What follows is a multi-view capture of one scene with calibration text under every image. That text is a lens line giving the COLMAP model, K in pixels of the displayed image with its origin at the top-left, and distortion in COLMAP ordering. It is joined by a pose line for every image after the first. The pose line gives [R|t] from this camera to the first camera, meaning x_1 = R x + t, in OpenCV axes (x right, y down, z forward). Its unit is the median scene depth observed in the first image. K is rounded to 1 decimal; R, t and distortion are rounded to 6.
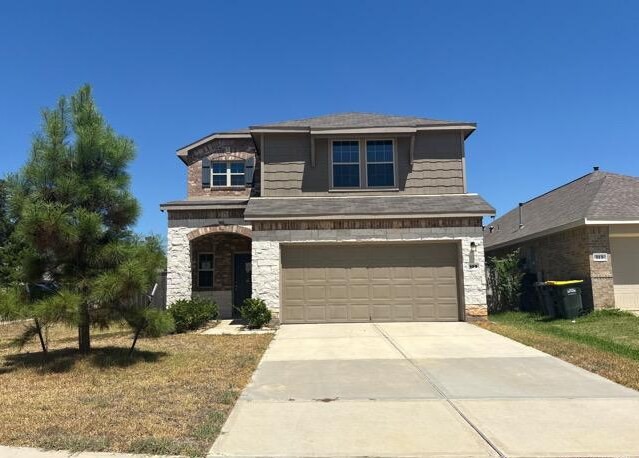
lens RADIAL K [[484.7, 0, 318.3], [0, 484.7, 238.0], [0, 0, 1]] dist [0.021161, -0.024115]
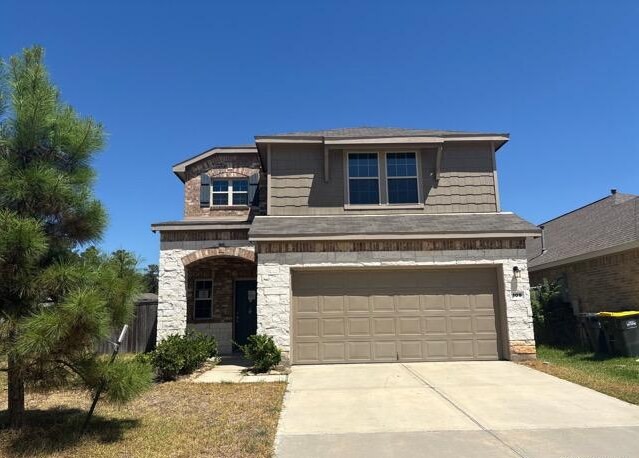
lens RADIAL K [[449.8, 0, 320.3], [0, 449.8, 239.3], [0, 0, 1]] dist [0.012126, 0.000802]
pose [[0.999819, 0.000283, 0.019032, -0.041519], [0.000853, 0.998221, -0.059617, 0.007523], [-0.019015, 0.059622, 0.998040, 0.207384]]
